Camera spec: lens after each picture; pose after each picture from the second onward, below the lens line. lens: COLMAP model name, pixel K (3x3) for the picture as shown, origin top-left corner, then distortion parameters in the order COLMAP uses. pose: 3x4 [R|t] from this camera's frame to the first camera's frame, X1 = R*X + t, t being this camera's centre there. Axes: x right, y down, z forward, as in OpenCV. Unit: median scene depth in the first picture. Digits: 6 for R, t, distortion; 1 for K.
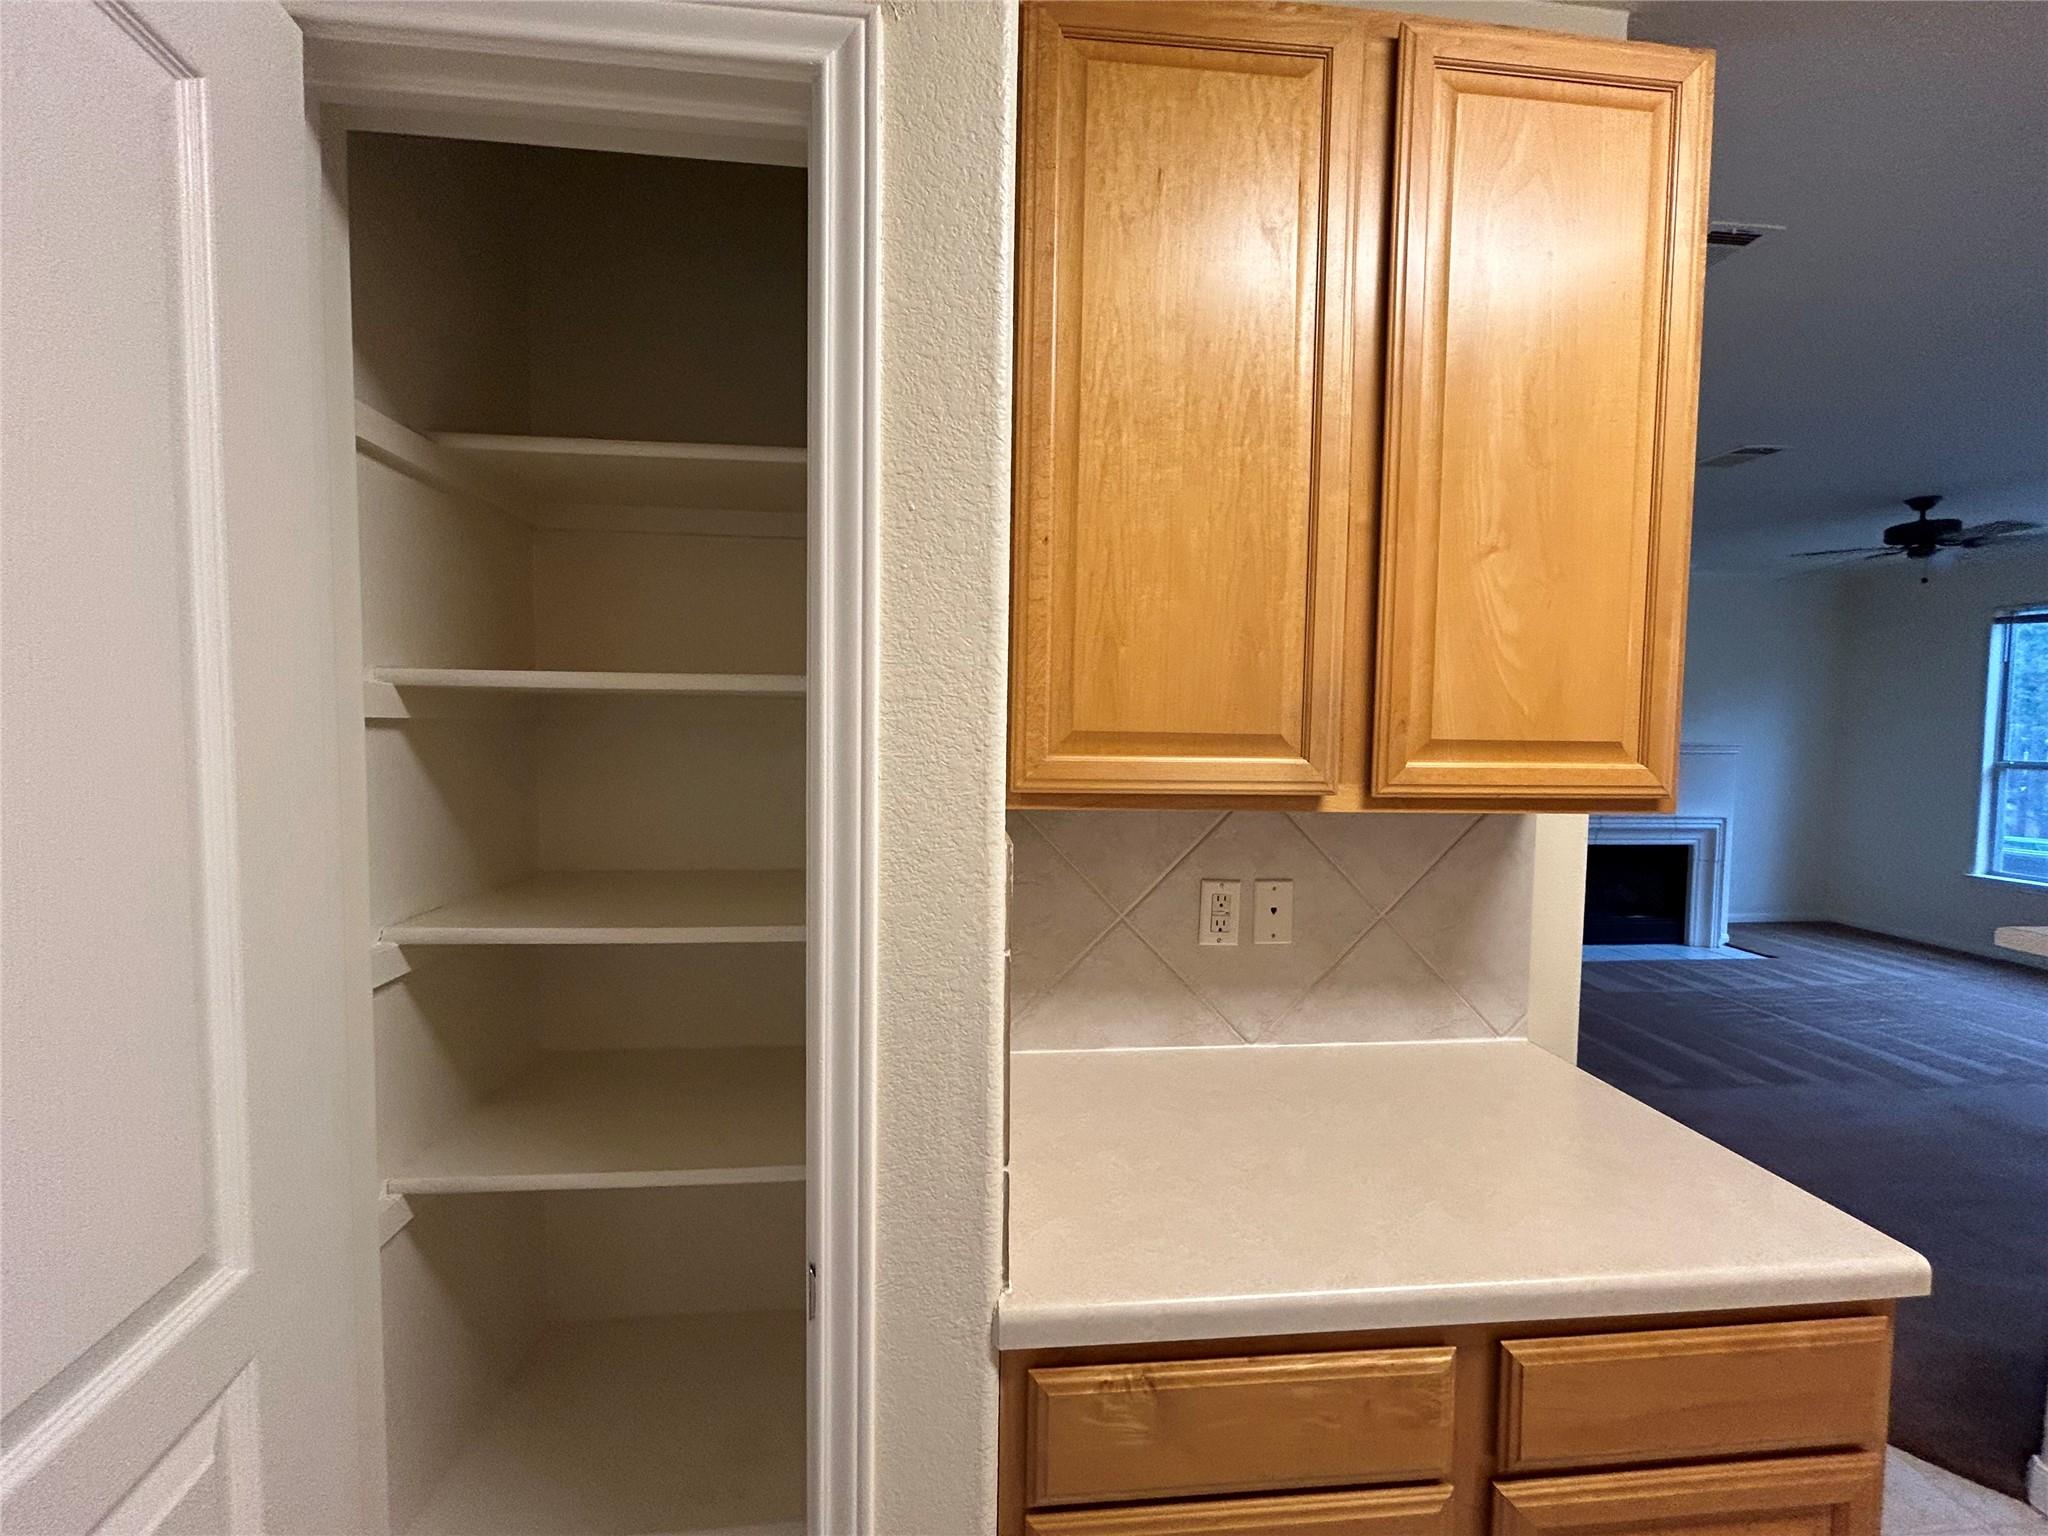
lens RADIAL K [[830.3, 0, 1014.8], [0, 830.3, 761.1], [0, 0, 1]] dist [-0.002640, 0.002047]
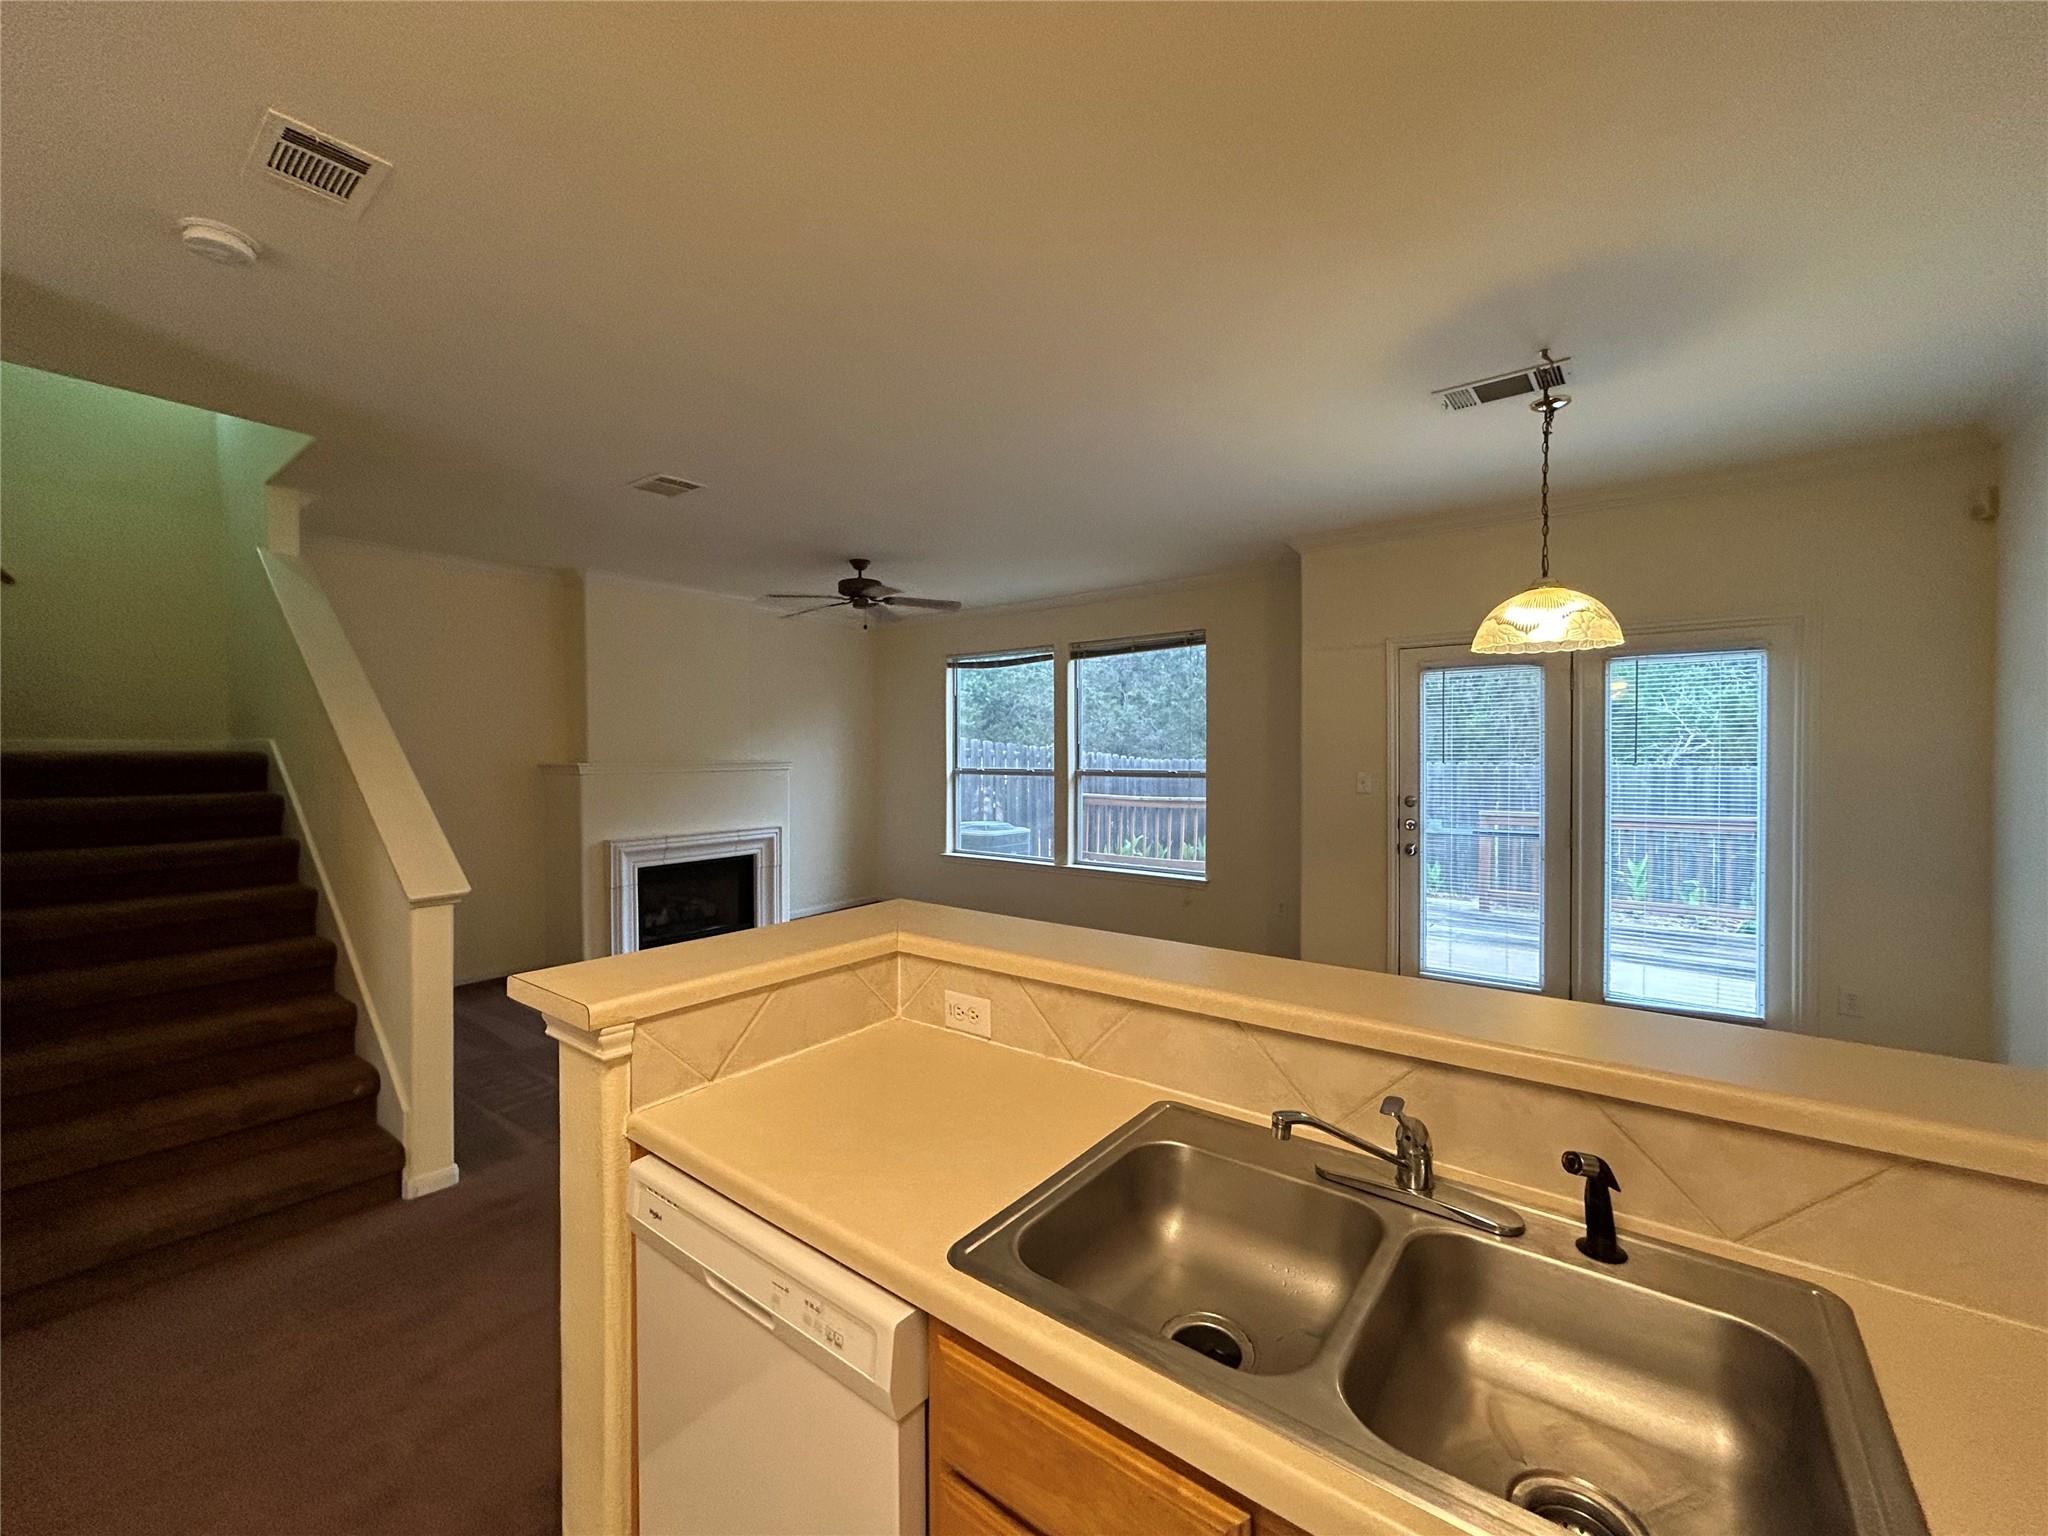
lens RADIAL K [[830.3, 0, 1021.9], [0, 830.3, 757.4], [0, 0, 1]] dist [-0.002640, 0.002047]
pose [[0.684373, -0.022782, 0.728776, 0.403127], [0.042790, 0.999044, -0.008953, -0.002040], [-0.727875, 0.037312, 0.684694, -0.014109]]
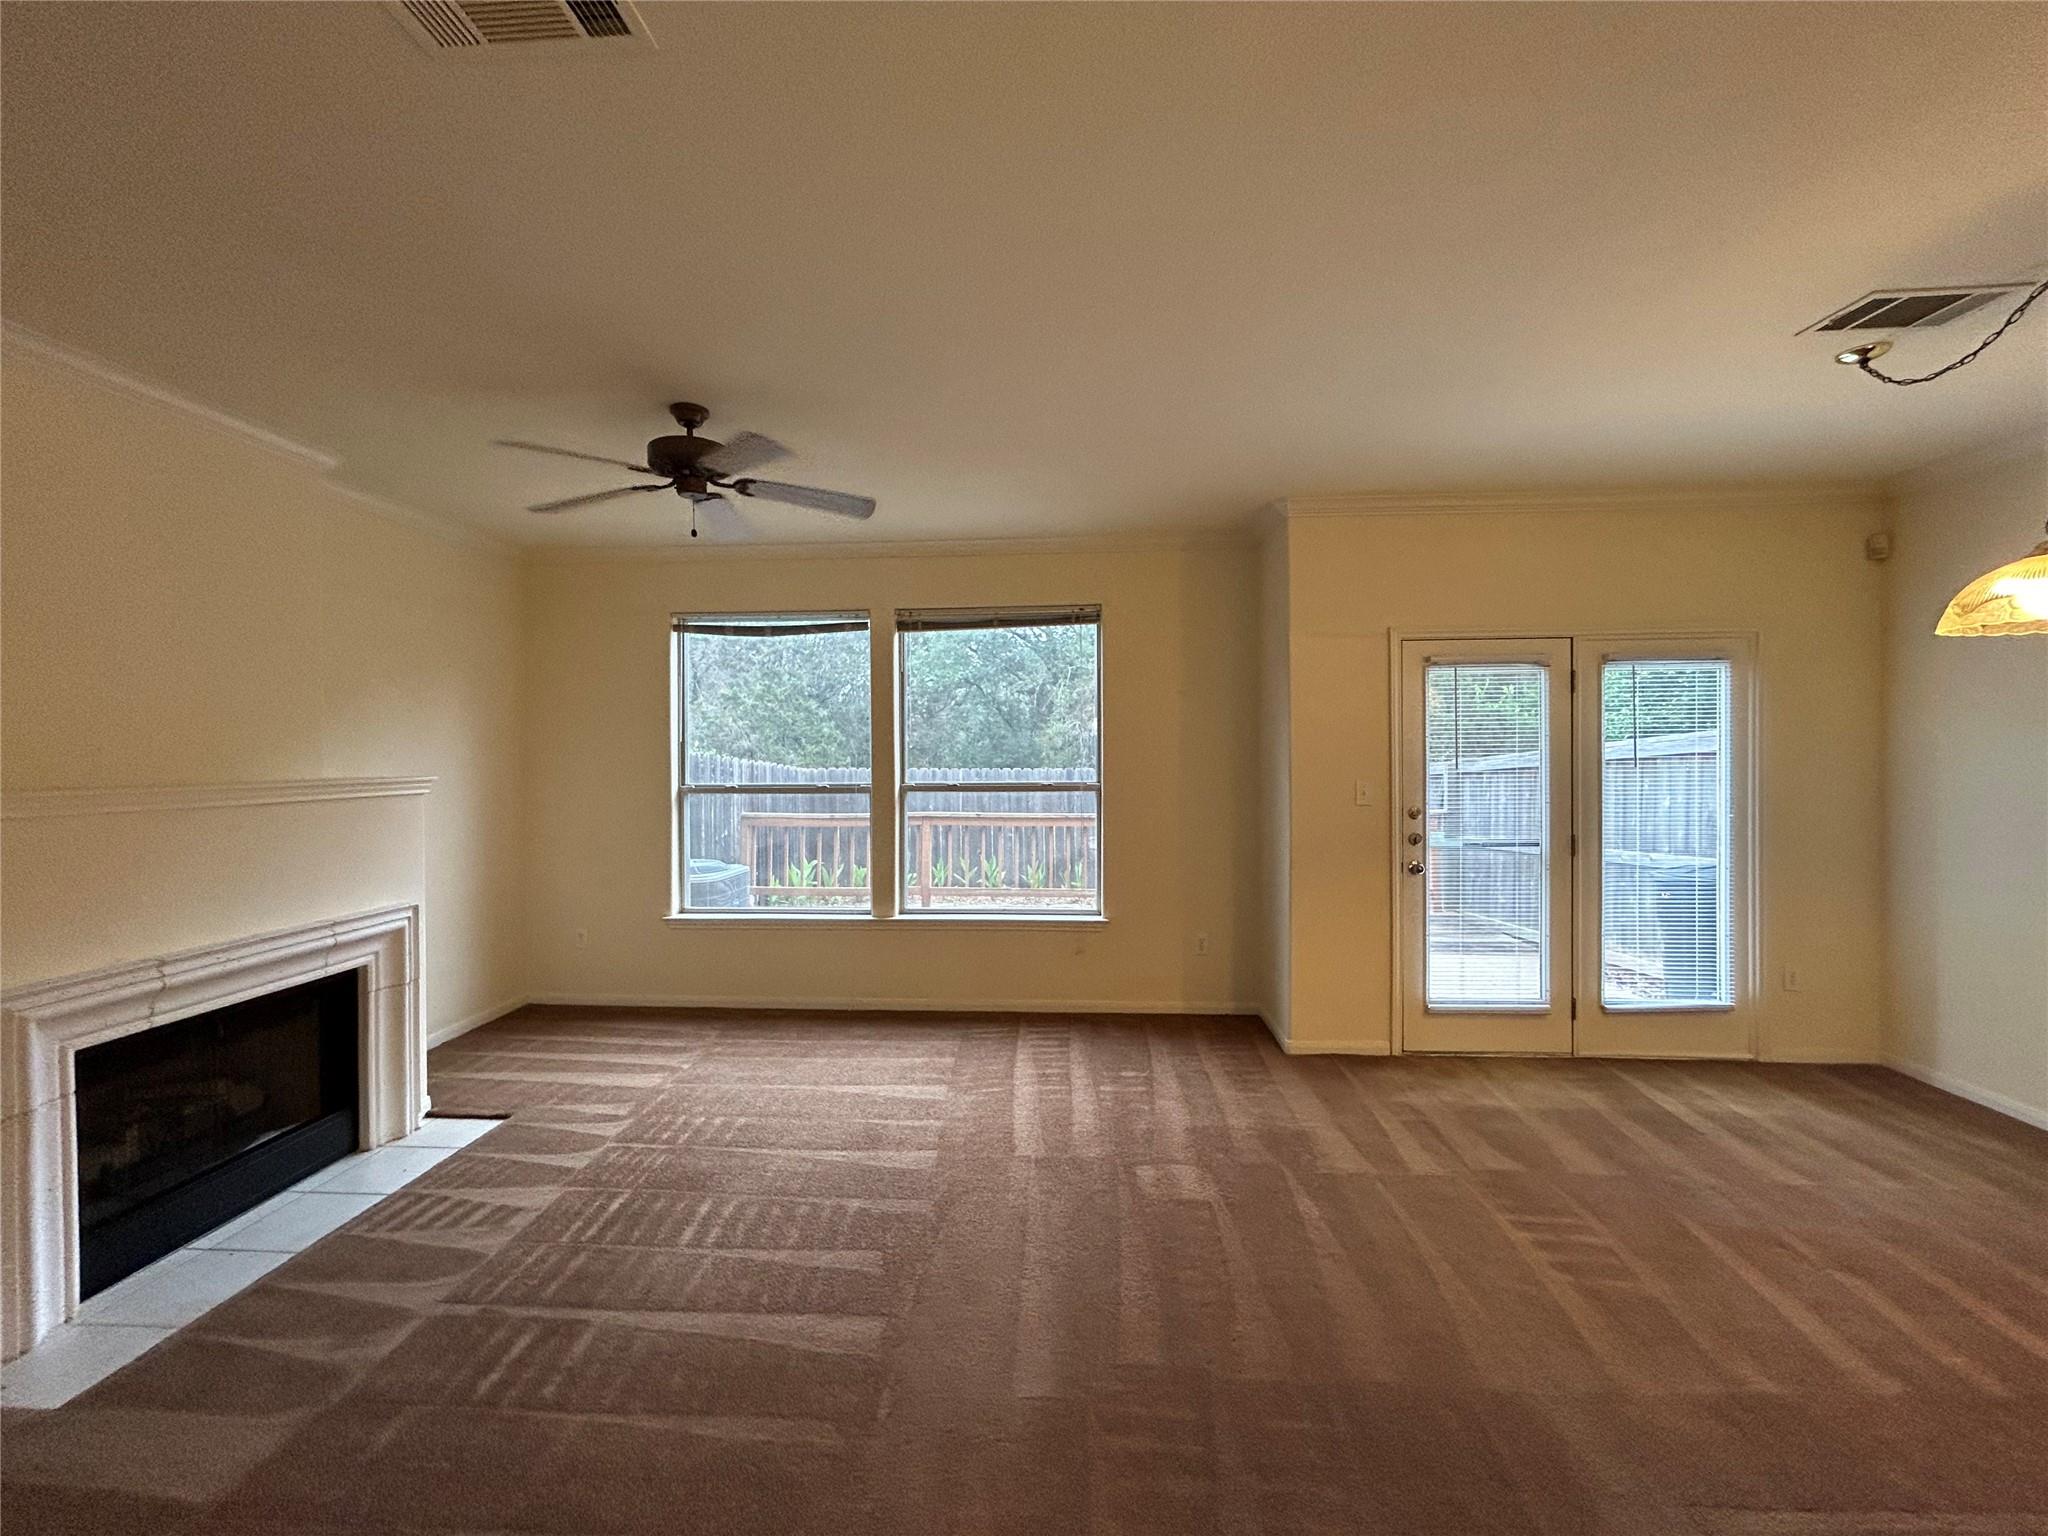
lens RADIAL K [[830.3, 0, 1022.4], [0, 830.3, 765.1], [0, 0, 1]] dist [-0.002640, 0.002047]
pose [[0.160117, -0.025823, 0.986760, 0.536254], [0.048709, 0.998647, 0.018231, -0.030399], [-0.985896, 0.045145, 0.161158, 0.732984]]
